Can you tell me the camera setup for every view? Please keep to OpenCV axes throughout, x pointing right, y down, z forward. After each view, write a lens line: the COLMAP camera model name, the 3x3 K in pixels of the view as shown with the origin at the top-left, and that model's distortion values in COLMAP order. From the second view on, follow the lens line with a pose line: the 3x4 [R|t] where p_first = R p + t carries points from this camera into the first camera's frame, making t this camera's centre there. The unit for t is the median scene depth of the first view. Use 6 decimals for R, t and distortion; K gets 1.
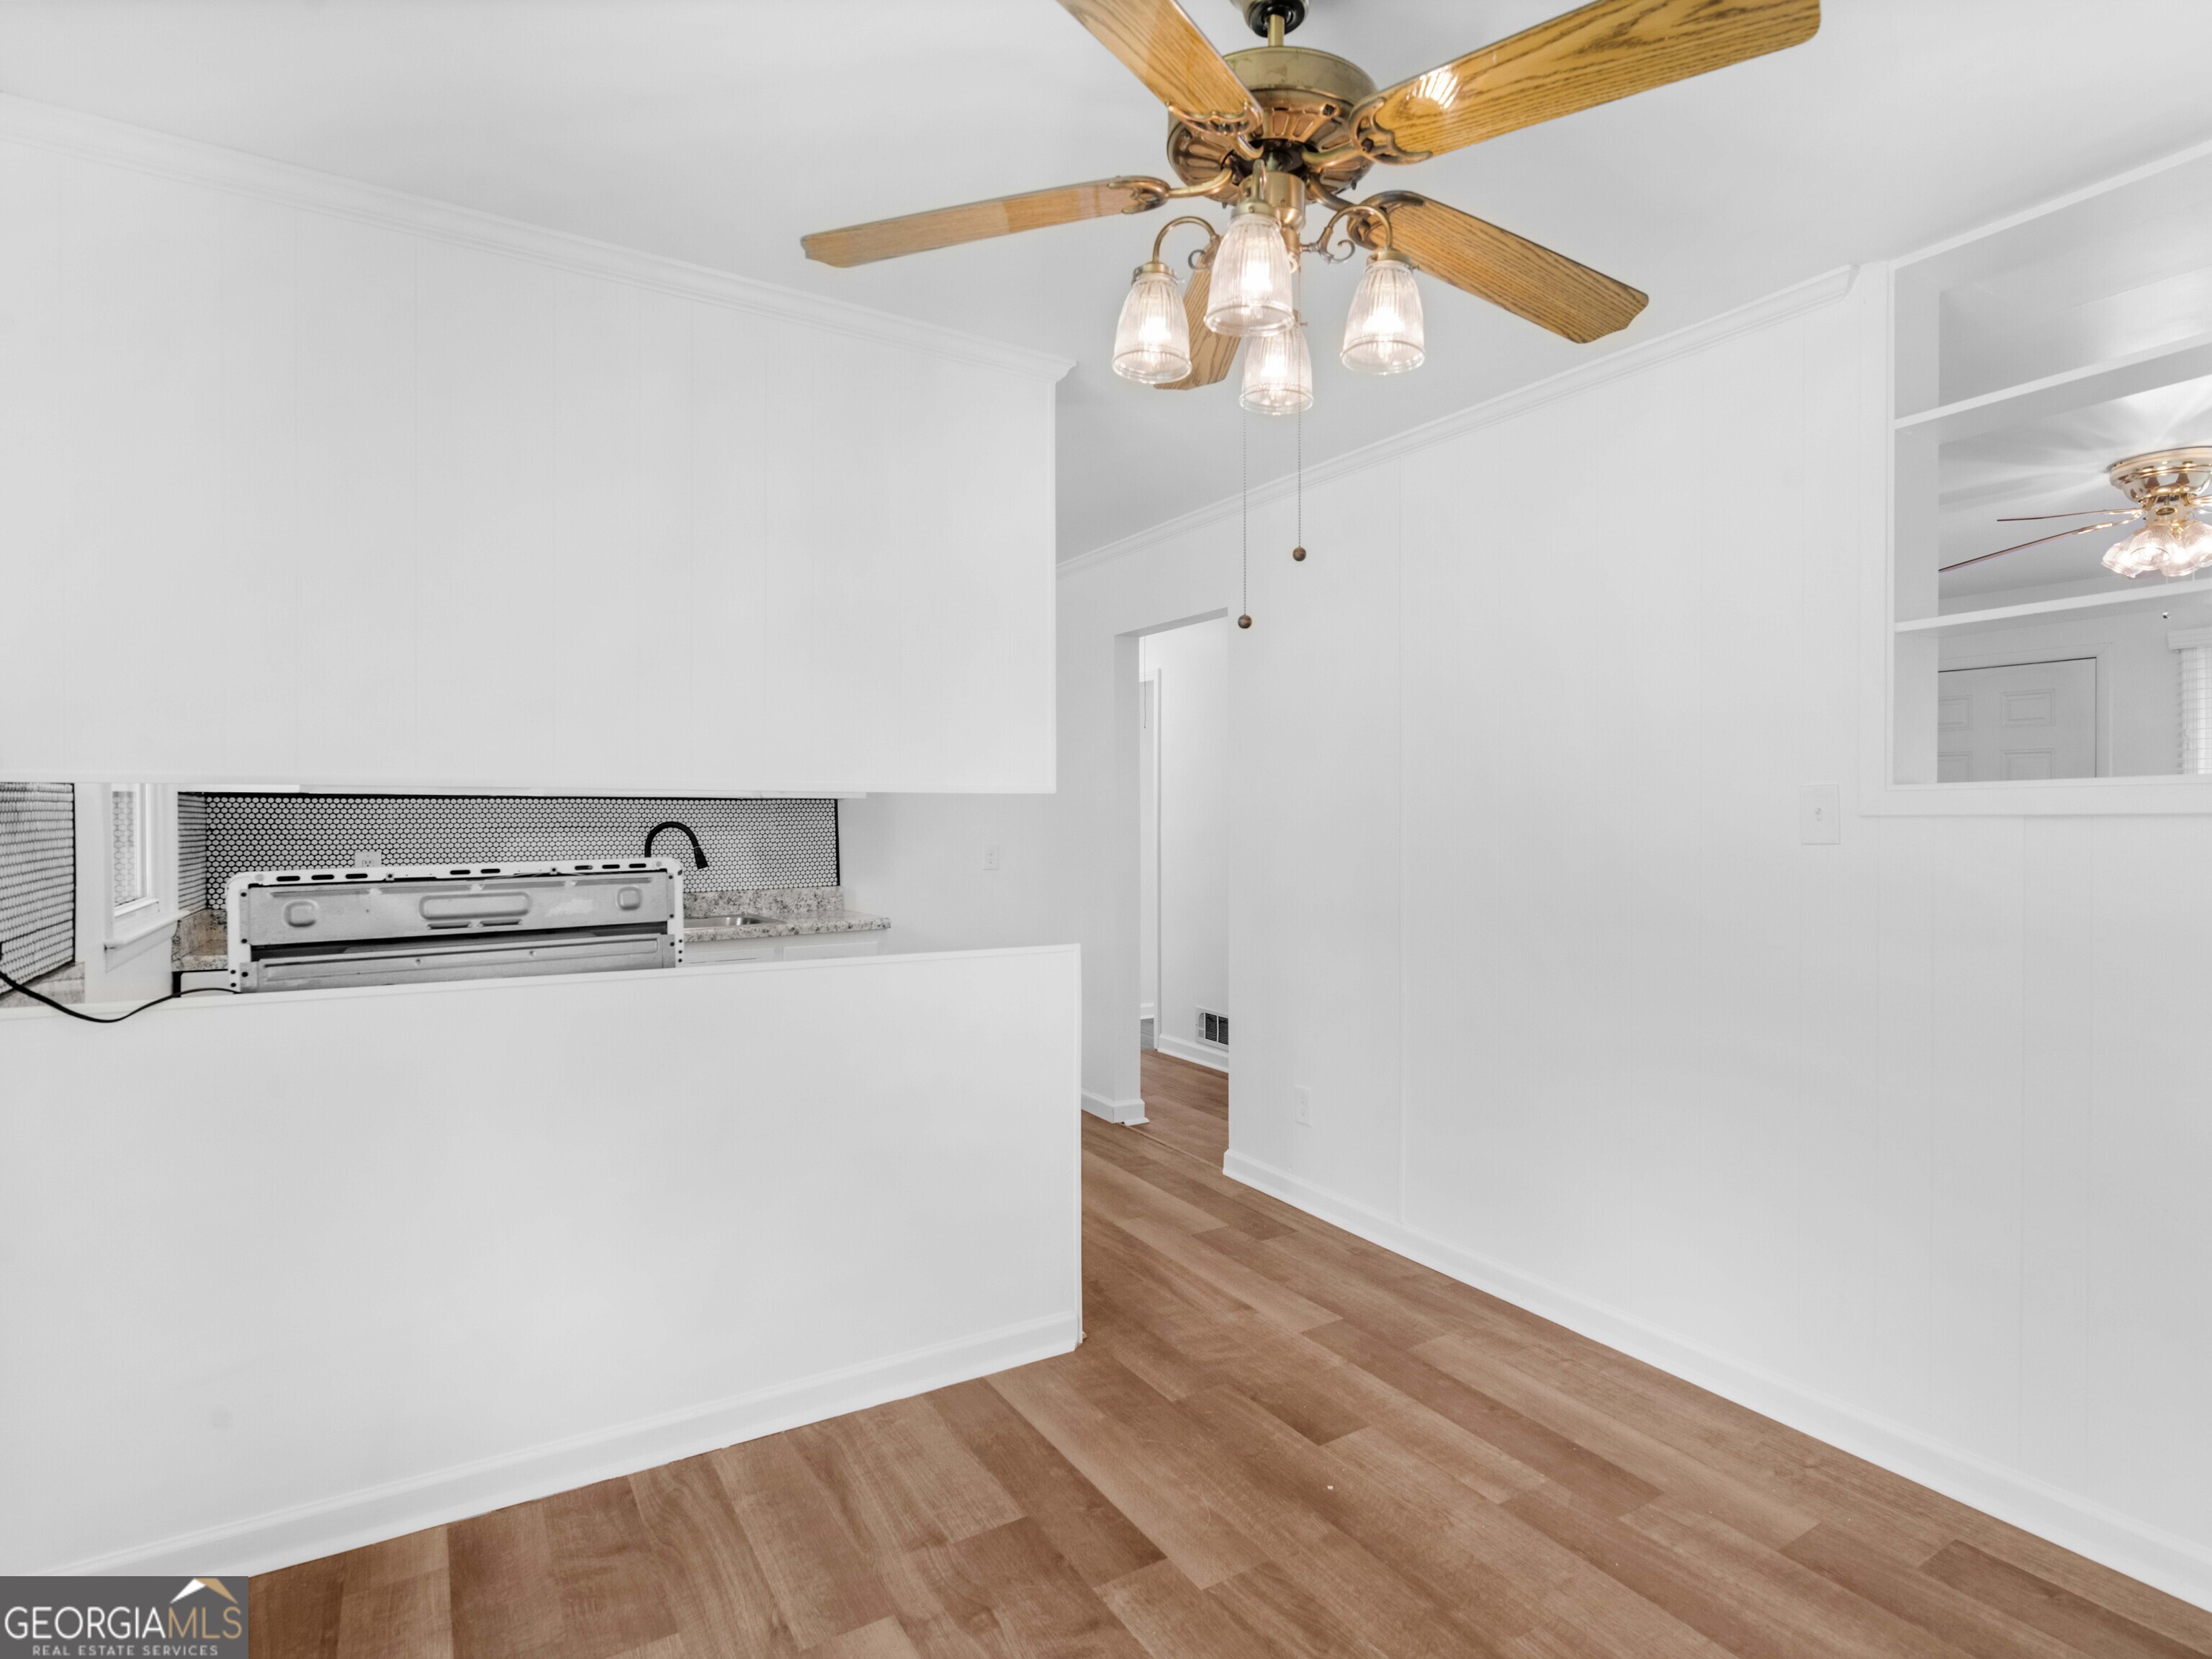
lens RADIAL K [[1144.0, 0, 1106.0], [0, 1144.0, 829.5], [0, 0, 1]] dist [0.000614, -0.000455]
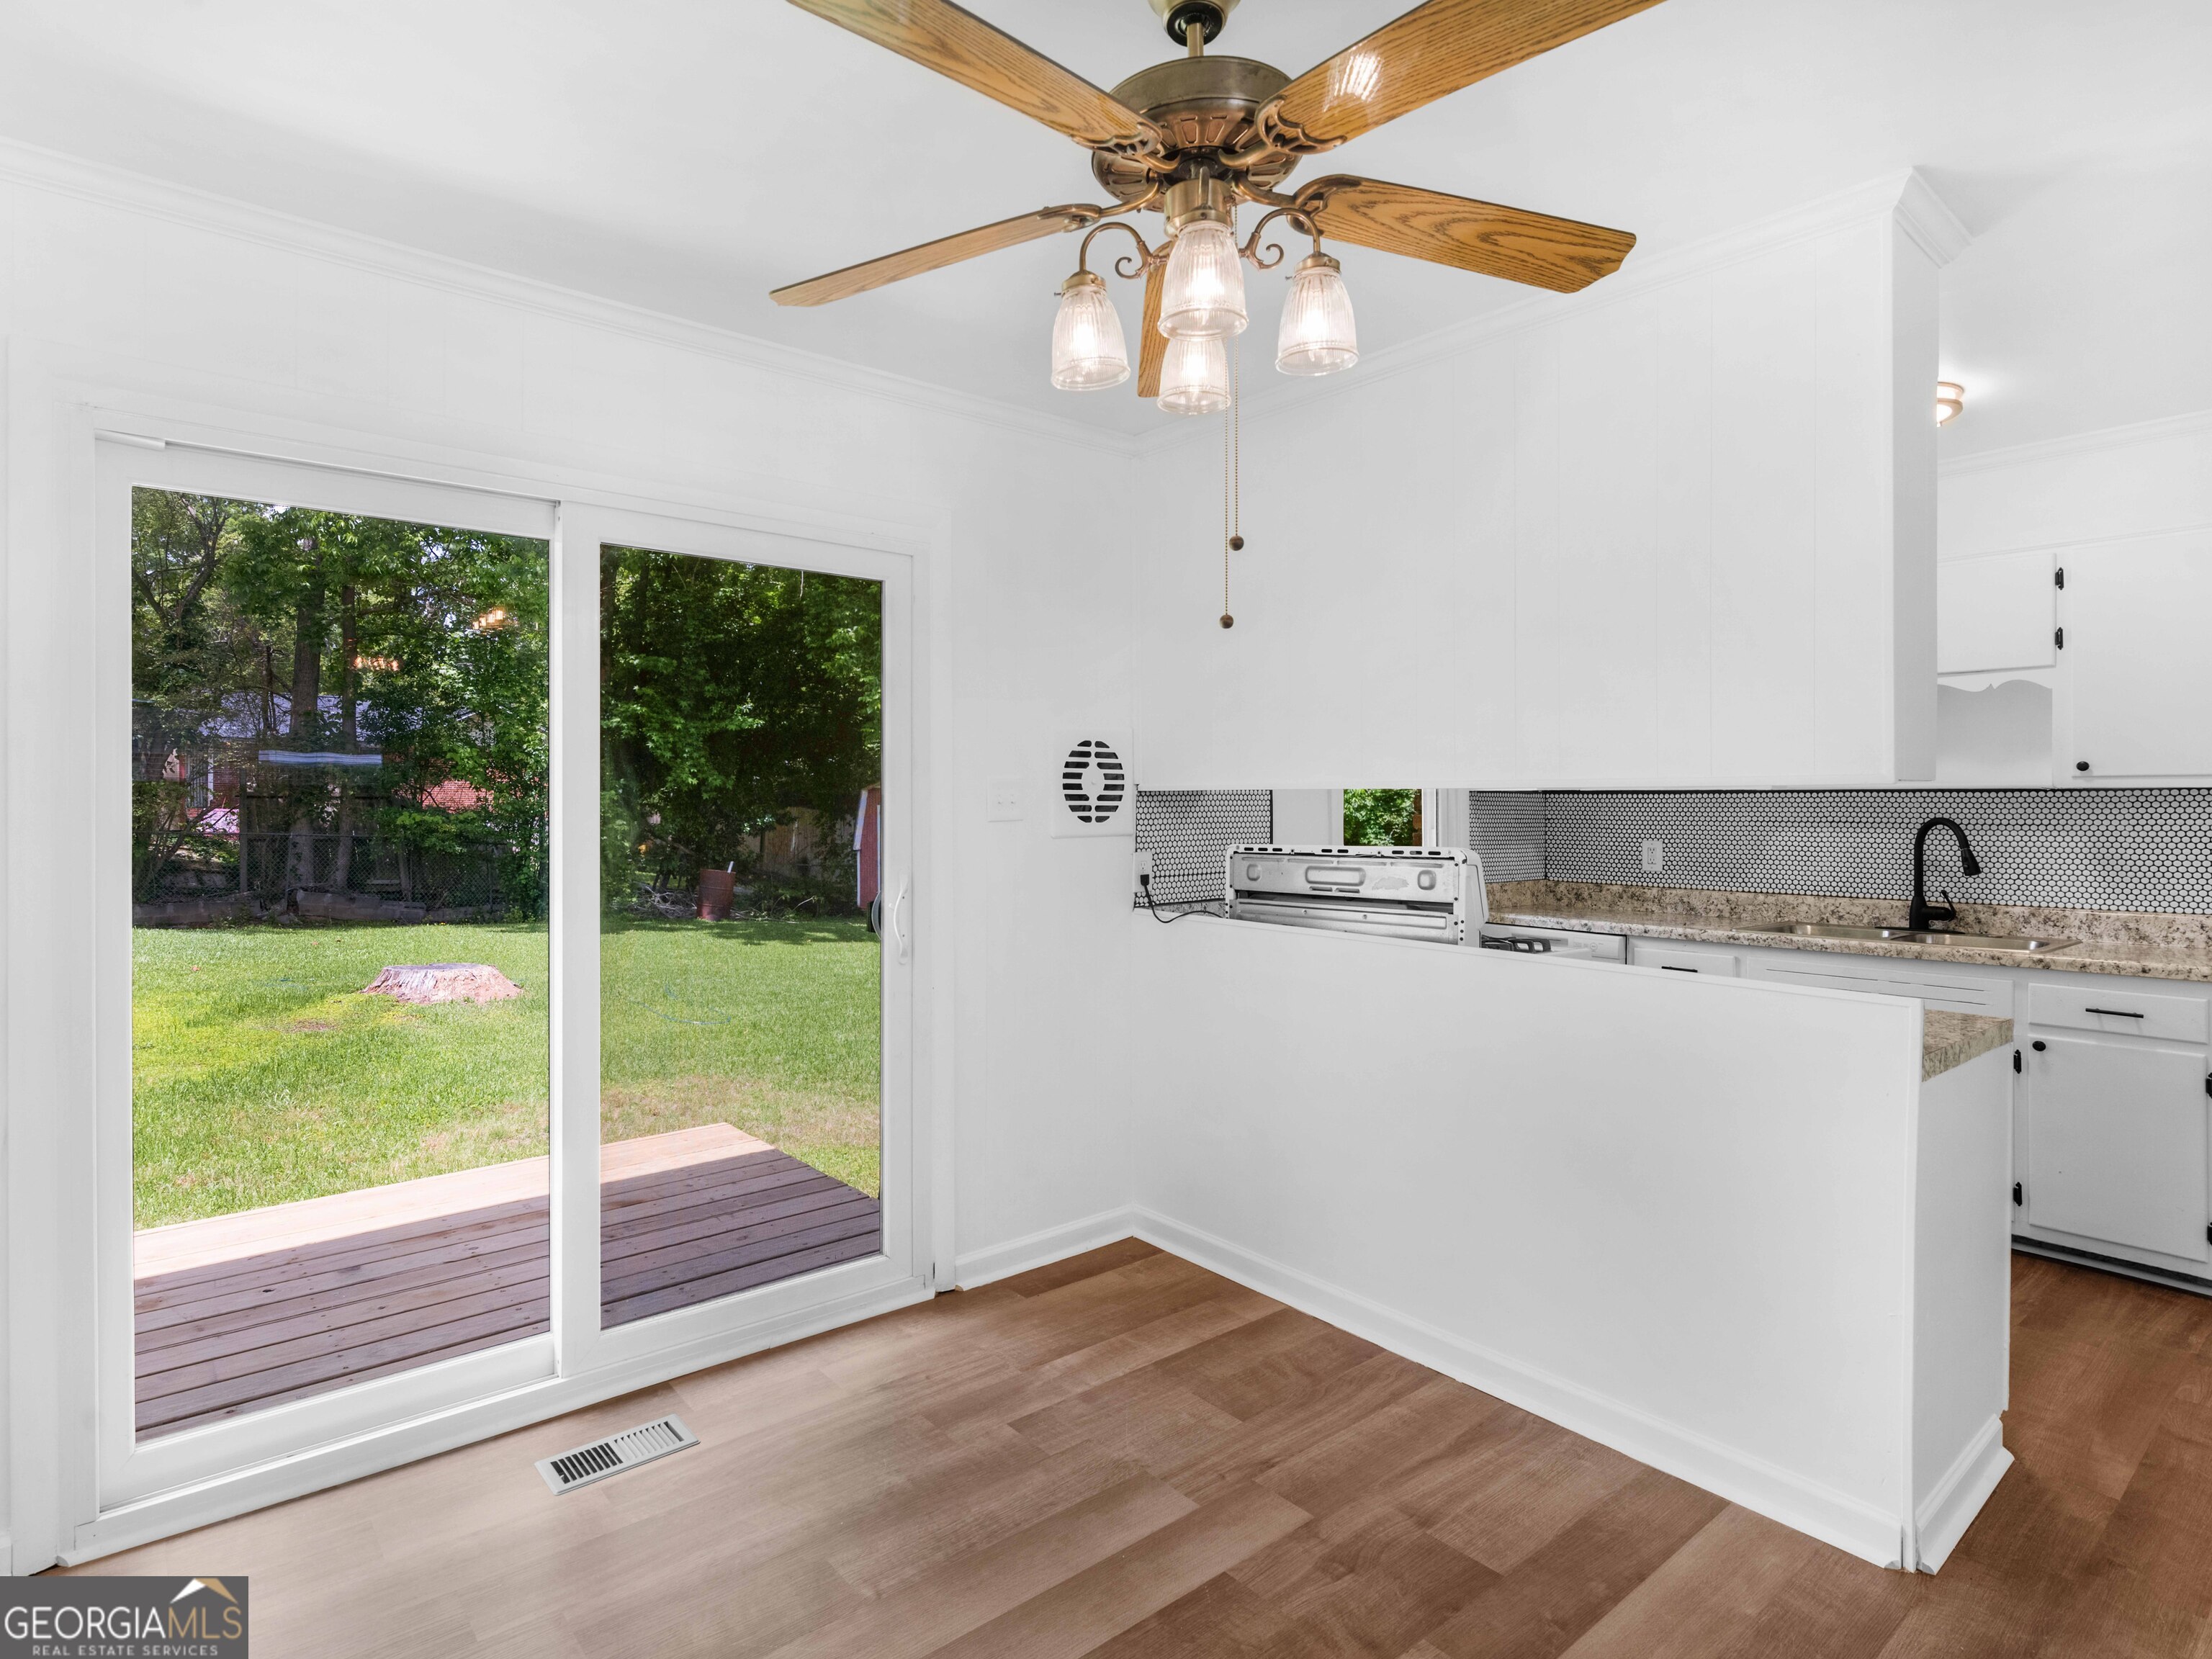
lens RADIAL K [[1164.5, 0, 1103.5], [0, 1164.5, 817.3], [0, 0, 1]] dist [-0.001304, -0.000458]
pose [[0.148351, 0.013405, -0.988844, 0.789639], [-0.016305, 0.999805, 0.011108, -0.014231], [0.988800, 0.014475, 0.148541, 0.528305]]
